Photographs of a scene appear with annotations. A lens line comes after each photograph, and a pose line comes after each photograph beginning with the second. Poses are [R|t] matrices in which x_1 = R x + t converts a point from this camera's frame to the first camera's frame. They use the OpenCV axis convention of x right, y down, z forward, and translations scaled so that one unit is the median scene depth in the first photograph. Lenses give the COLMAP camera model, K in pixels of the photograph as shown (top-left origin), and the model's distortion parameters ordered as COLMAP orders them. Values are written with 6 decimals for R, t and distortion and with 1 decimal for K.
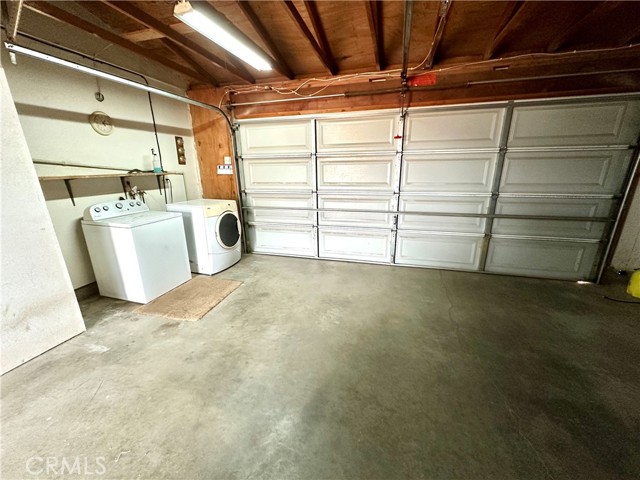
lens RADIAL K [[255.3, 0, 320.7], [0, 255.3, 239.8], [0, 0, 1]] dist [-0.002764, 0.001100]
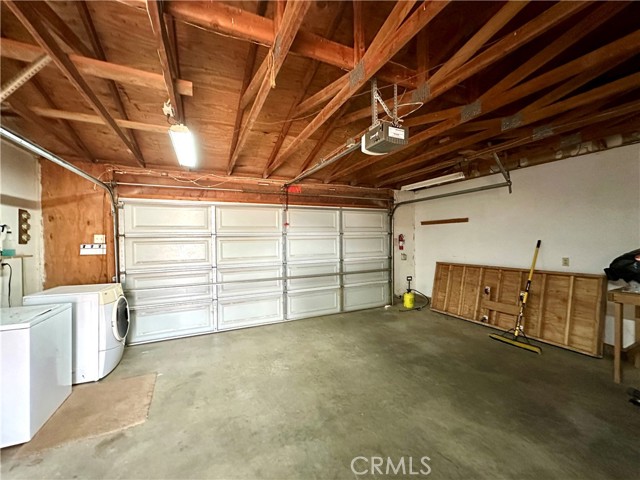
lens RADIAL K [[255.3, 0, 320.1], [0, 255.3, 240.2], [0, 0, 1]] dist [-0.002764, 0.001100]
pose [[0.759885, -0.002734, 0.650052, -0.439747], [0.185807, 0.959185, -0.213168, 0.019646], [-0.622937, 0.282768, 0.729378, -0.115878]]
